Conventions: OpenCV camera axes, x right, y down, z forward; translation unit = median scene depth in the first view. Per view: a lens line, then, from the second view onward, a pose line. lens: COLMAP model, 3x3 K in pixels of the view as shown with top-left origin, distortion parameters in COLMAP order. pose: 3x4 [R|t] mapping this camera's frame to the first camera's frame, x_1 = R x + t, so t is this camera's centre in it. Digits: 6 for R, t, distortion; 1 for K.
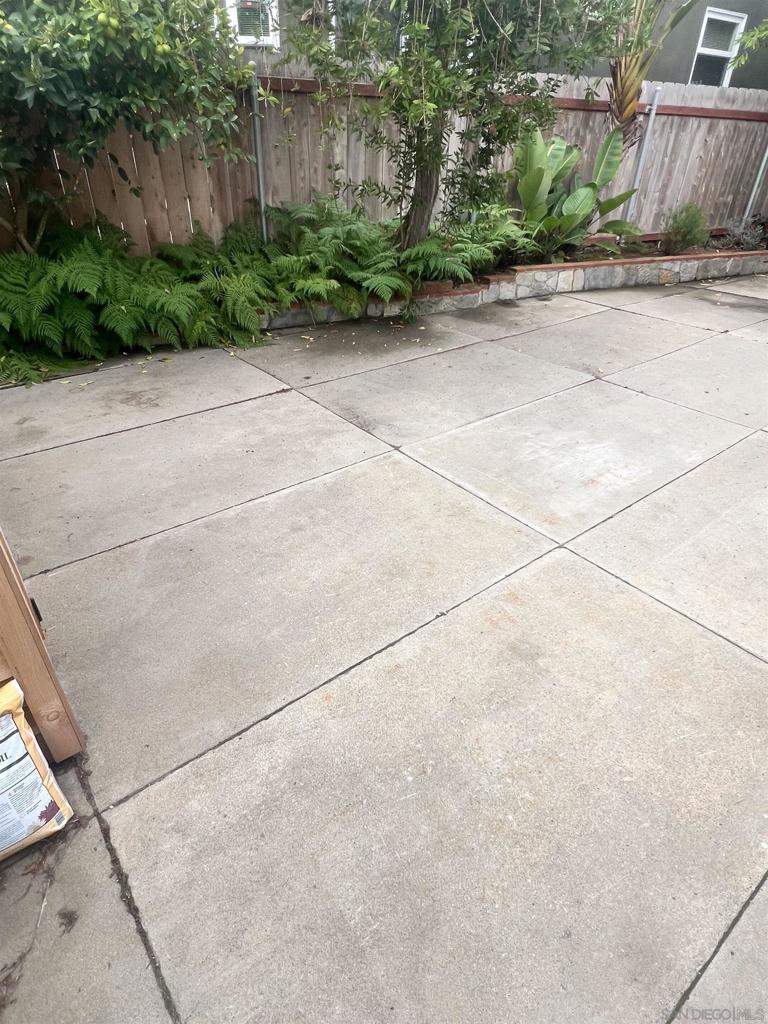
lens RADIAL K [[568.2, 0, 379.4], [0, 568.2, 510.6], [0, 0, 1]] dist [0.000287, -0.000557]
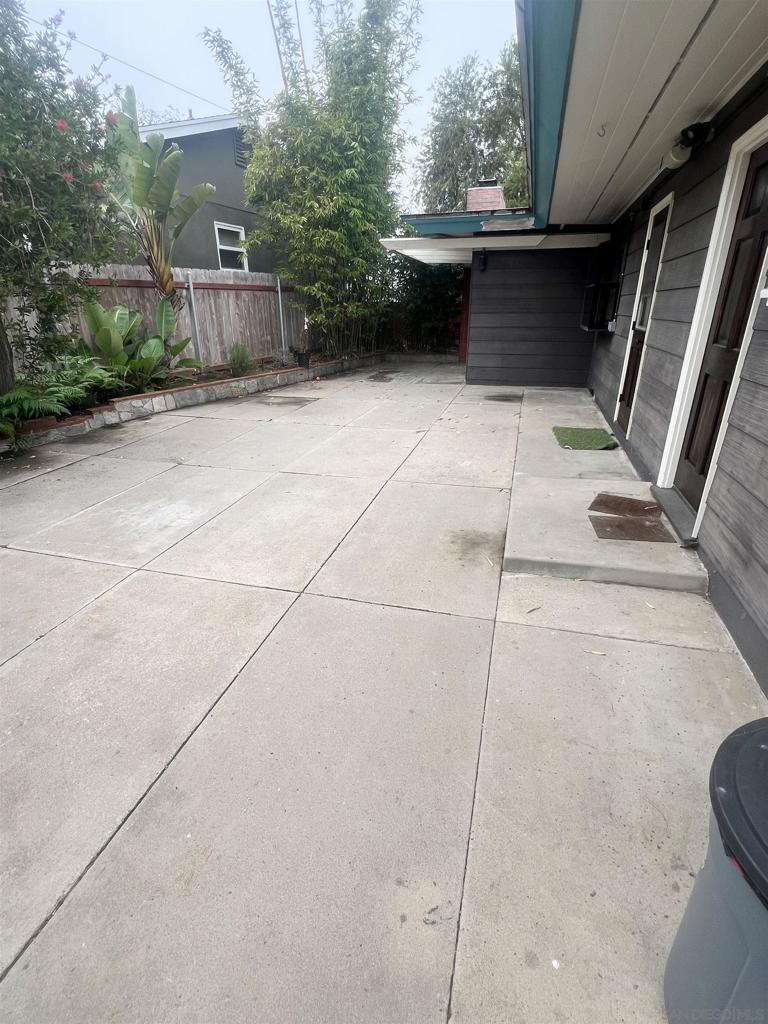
lens RADIAL K [[485.6, 0, 385.7], [0, 485.6, 515.3], [0, 0, 1]] dist [-0.005325, -0.000146]
pose [[0.803414, -0.259431, 0.535930, 0.102106], [0.339984, 0.938809, -0.055216, 0.113457], [-0.488811, 0.226569, 0.842455, -0.213034]]
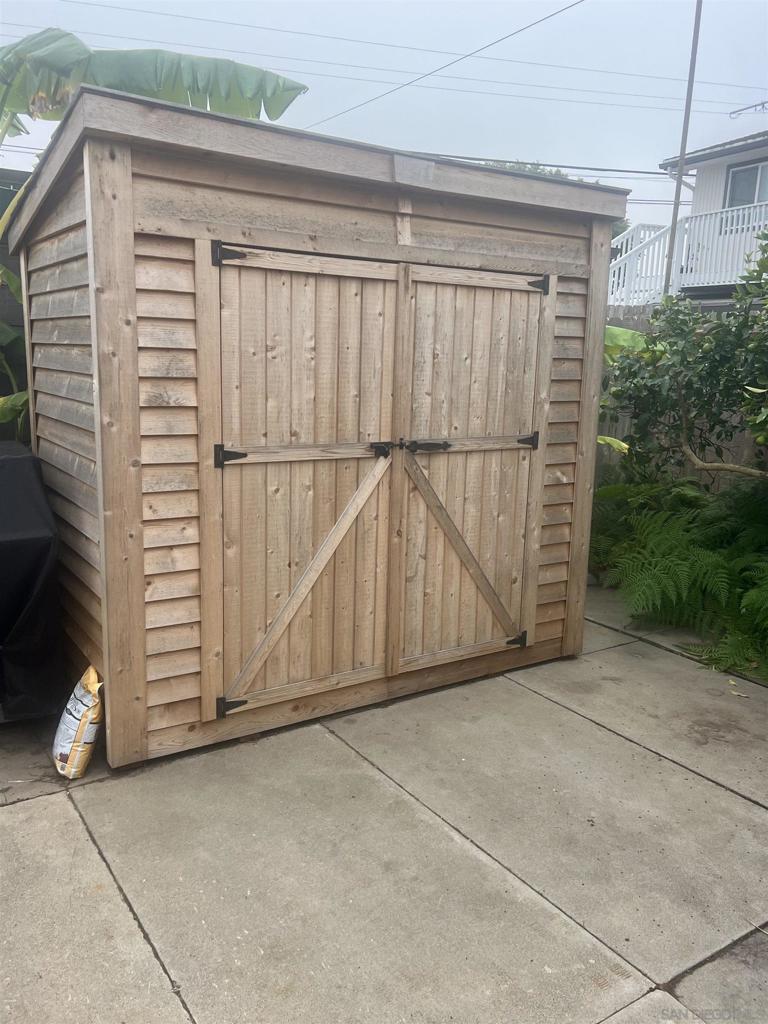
lens RADIAL K [[837.4, 0, 383.6], [0, 837.4, 512.4], [0, 0, 1]] dist [0.012716, -0.008202]
pose [[-0.076928, 0.172437, -0.982012, 0.463777], [-0.570950, 0.799829, 0.185173, -0.291989], [0.817372, 0.574925, 0.036923, 0.367057]]
